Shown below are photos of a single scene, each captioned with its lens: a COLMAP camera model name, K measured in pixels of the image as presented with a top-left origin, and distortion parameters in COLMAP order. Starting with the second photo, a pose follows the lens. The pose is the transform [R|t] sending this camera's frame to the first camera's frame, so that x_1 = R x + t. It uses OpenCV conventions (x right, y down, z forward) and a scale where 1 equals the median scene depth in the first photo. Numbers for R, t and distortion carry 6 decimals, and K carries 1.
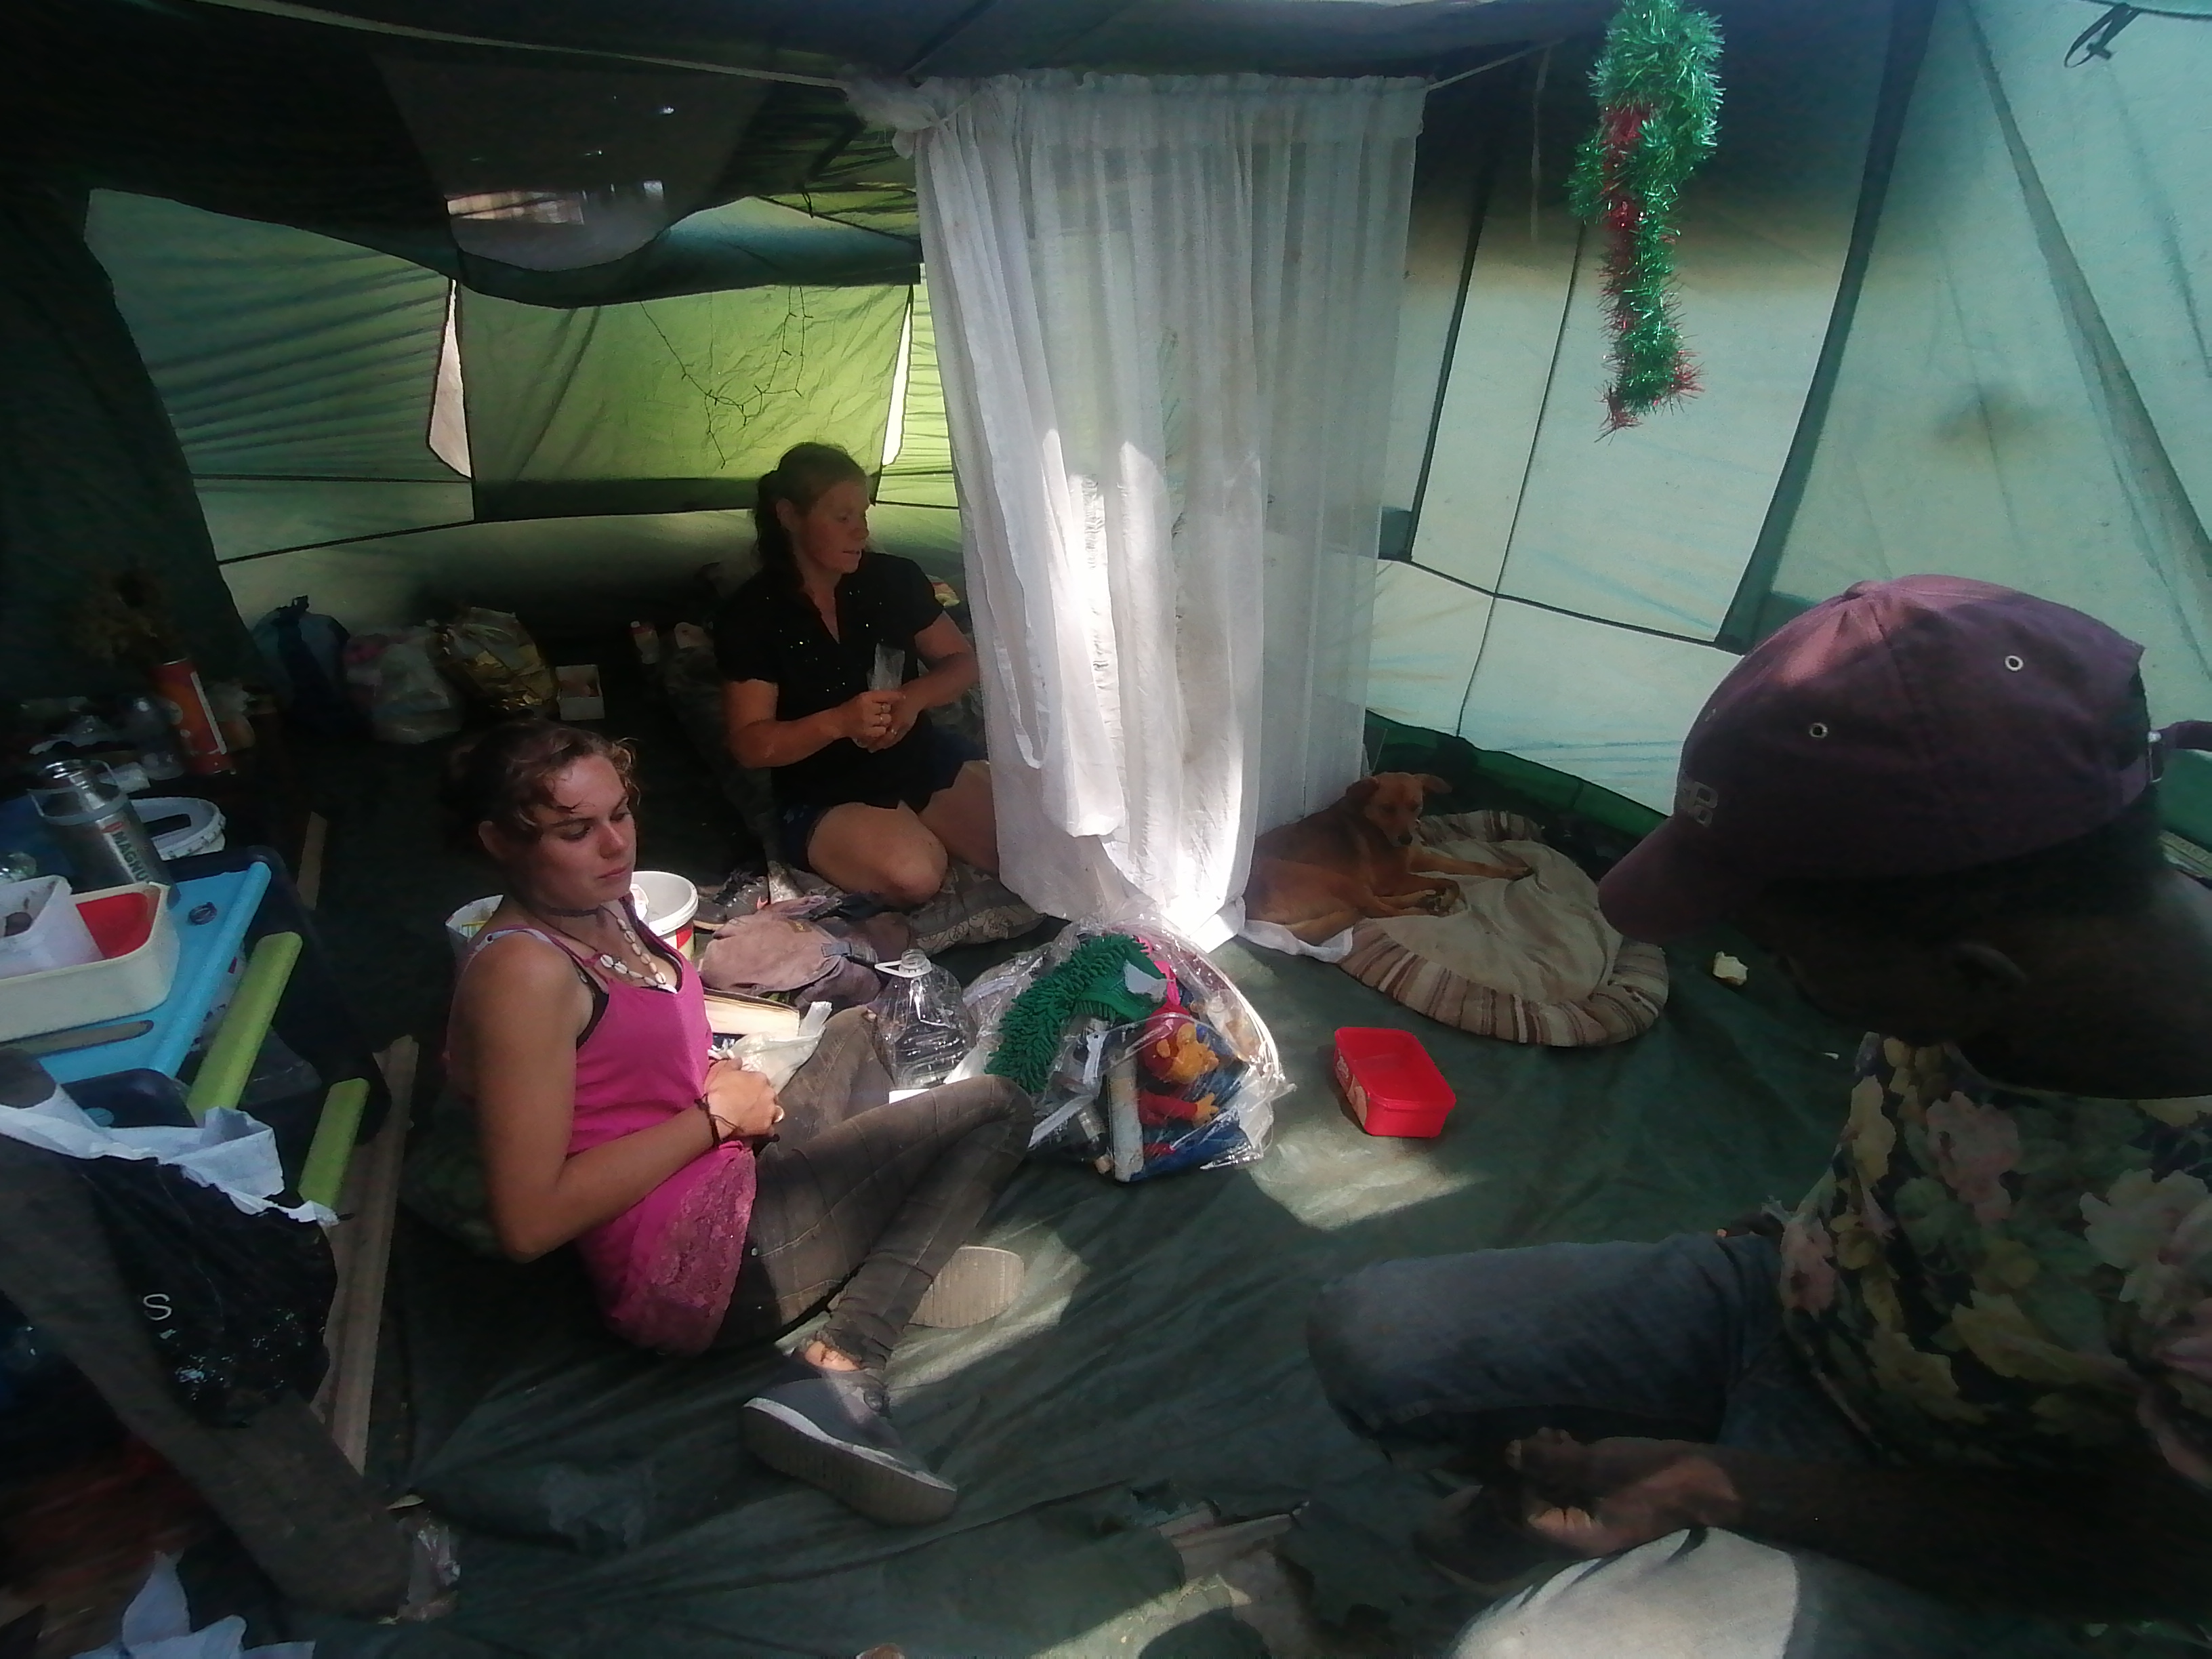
lens RADIAL K [[1089.9, 0, 1093.2], [0, 1089.9, 838.4], [0, 0, 1]] dist [-0.000539, -0.002054]
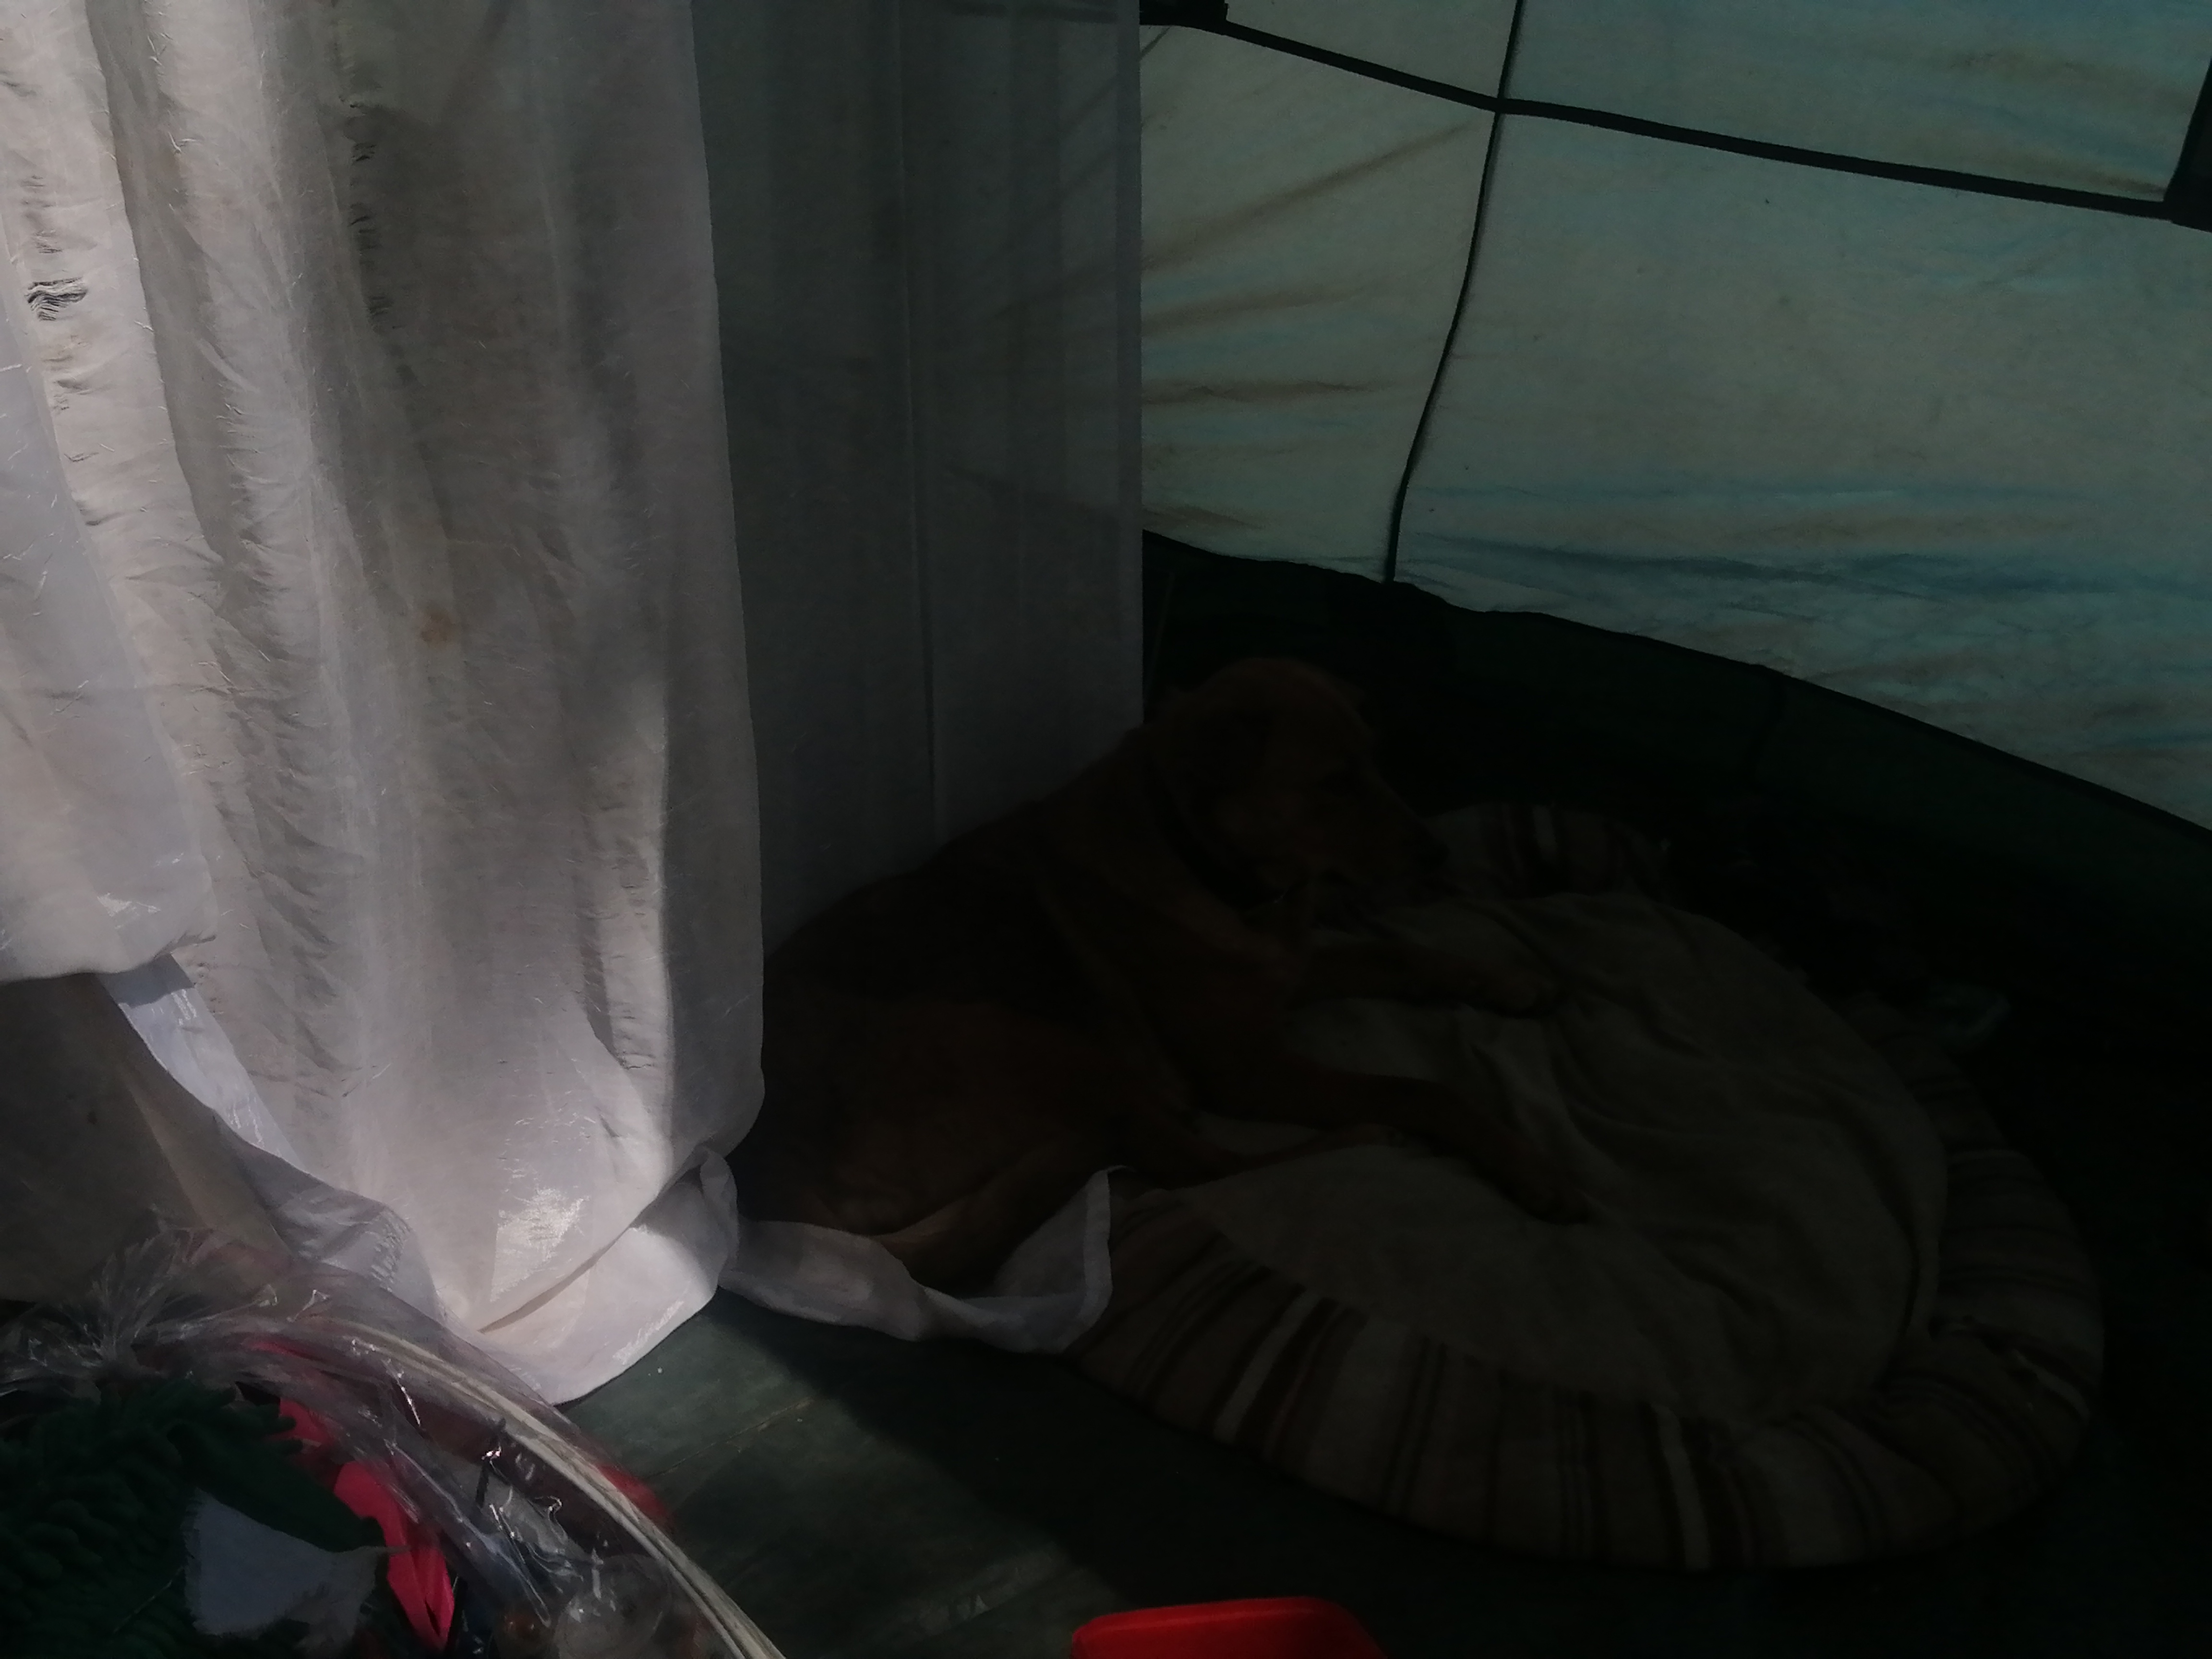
lens RADIAL K [[3022.9, 0, 1101.1], [0, 3022.9, 834.1], [0, 0, 1]] dist [-0.009195, 0.000000]
pose [[0.969838, -0.064778, 0.234984, 0.057298], [0.074247, 0.996737, -0.031666, 0.003379], [-0.232166, 0.048157, 0.971483, 0.229209]]
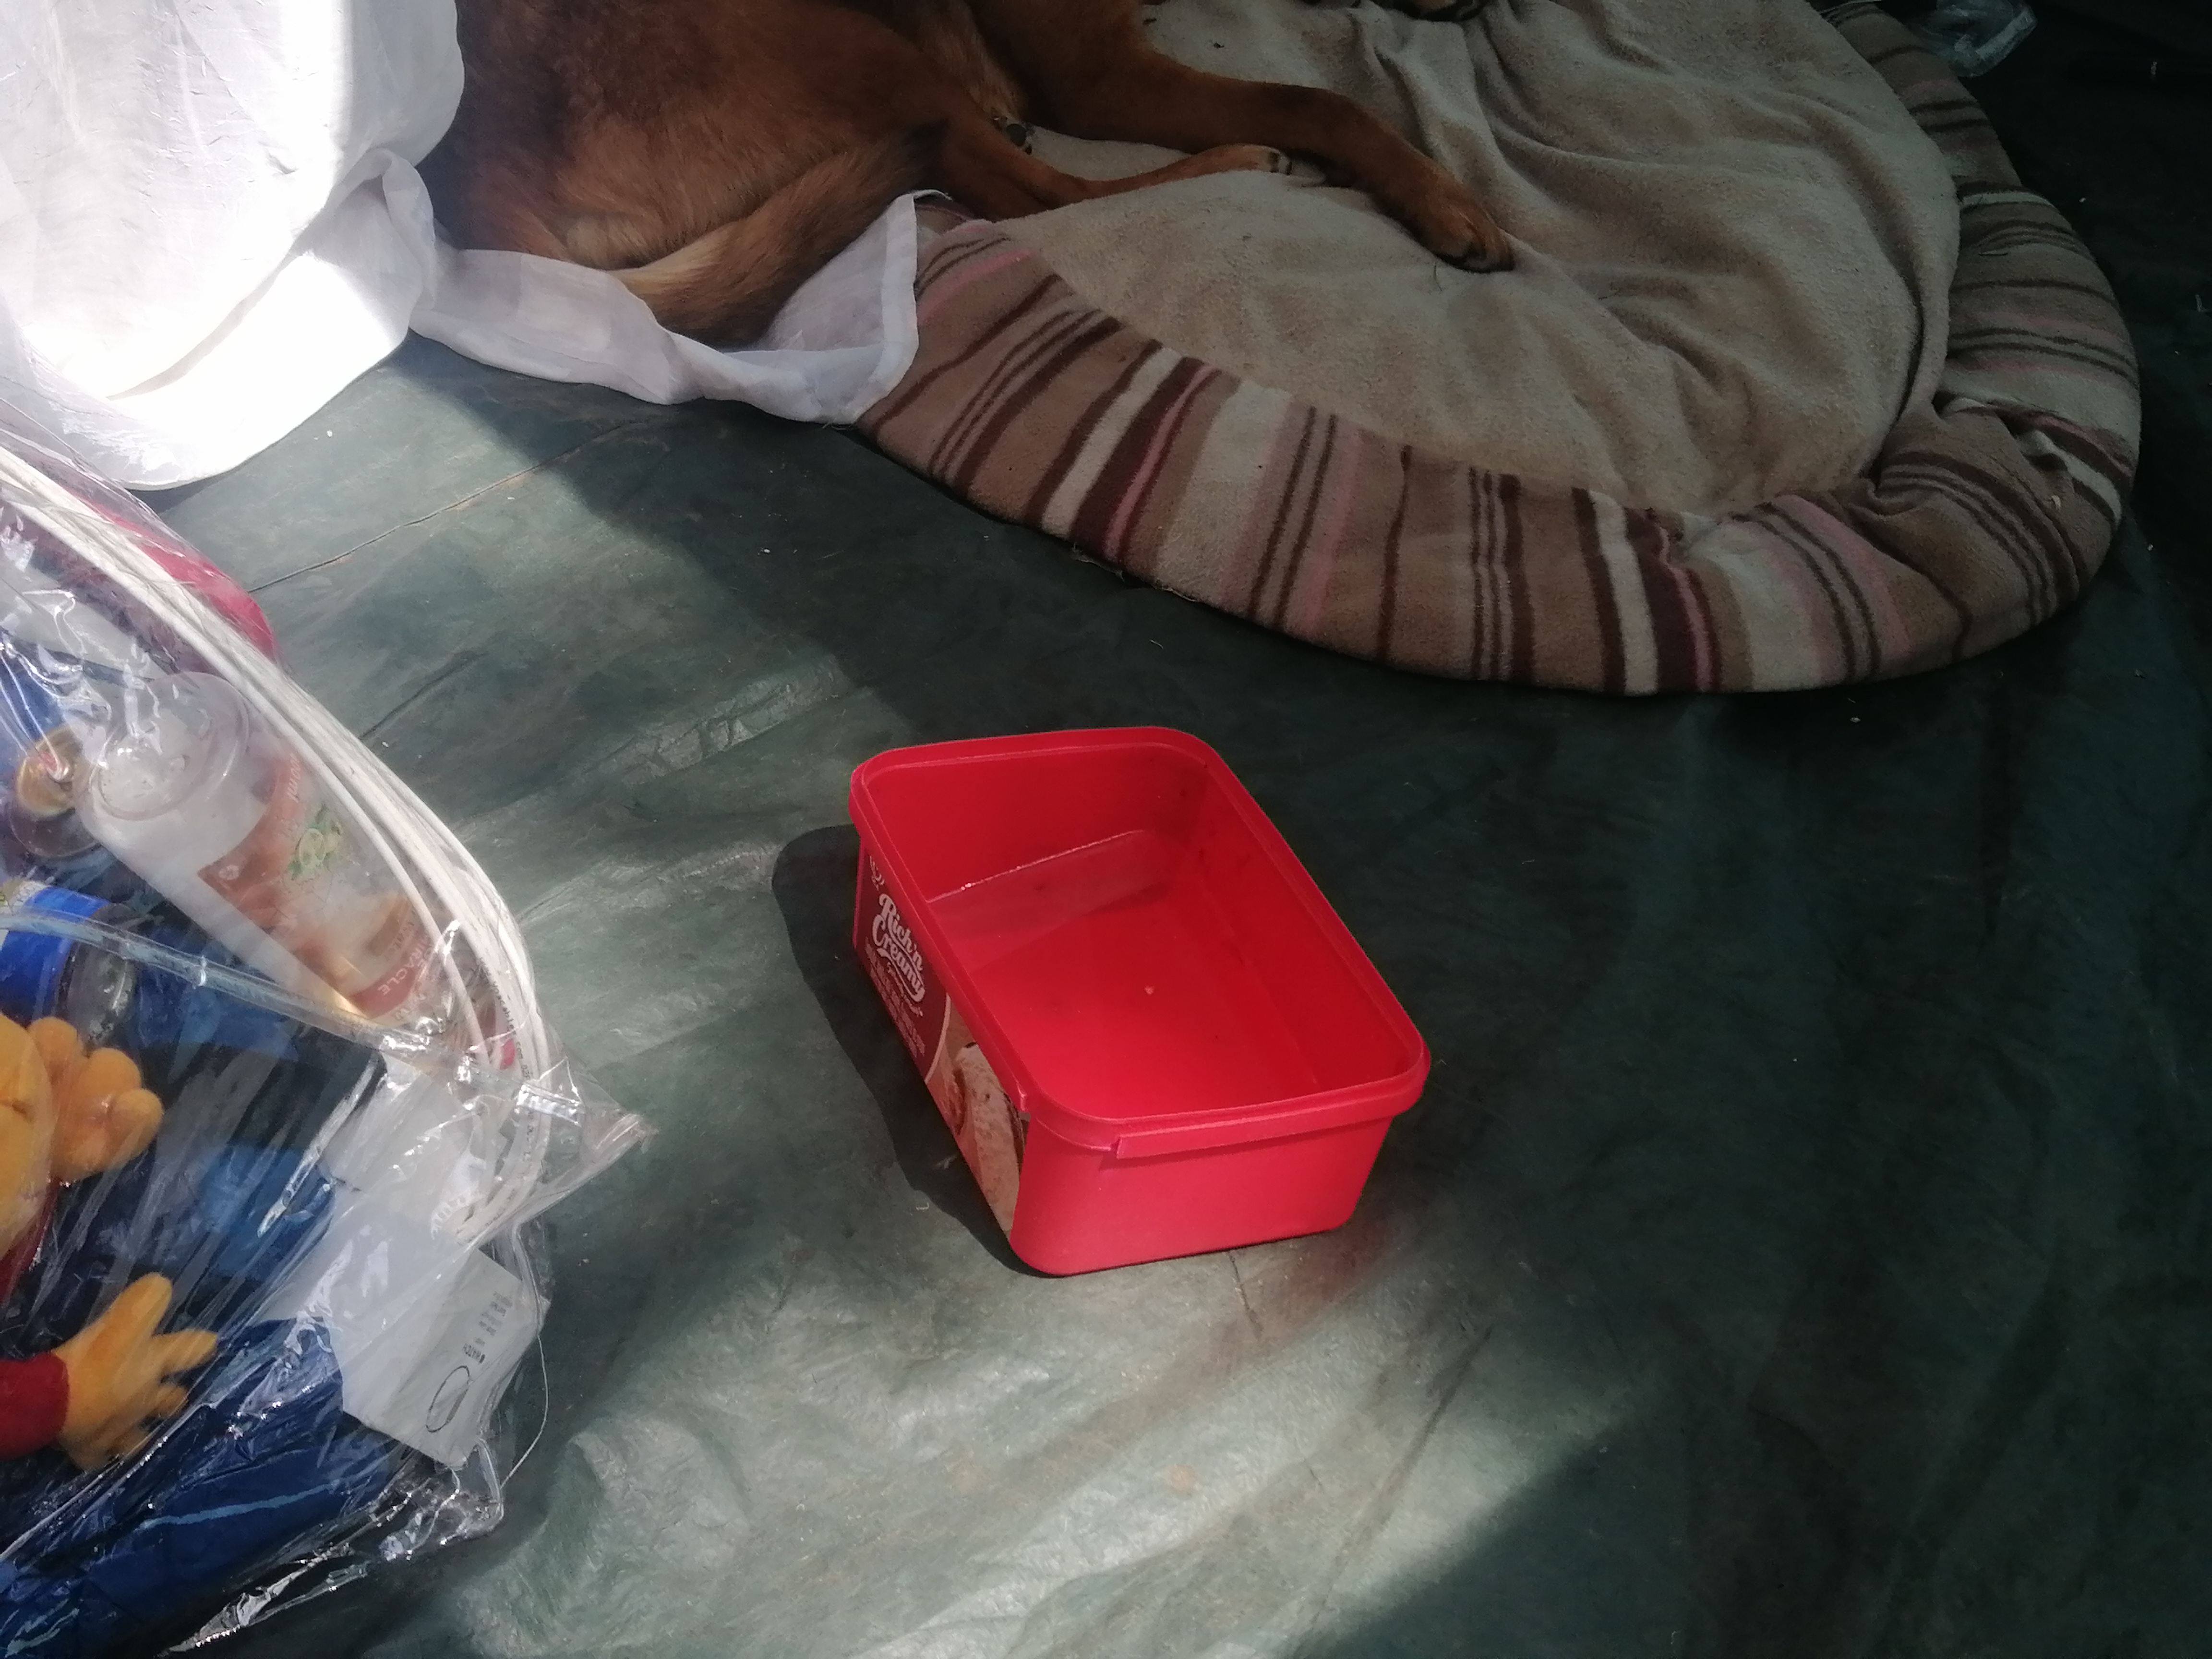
lens RADIAL K [[3022.9, 0, 989.1], [0, 3022.9, 860.9], [0, 0, 1]] dist [-0.009195, 0.000000]
pose [[0.967869, -0.123476, 0.219050, 0.105678], [0.062344, 0.961769, 0.266672, 0.037053], [-0.243603, -0.244447, 0.938565, 0.397625]]
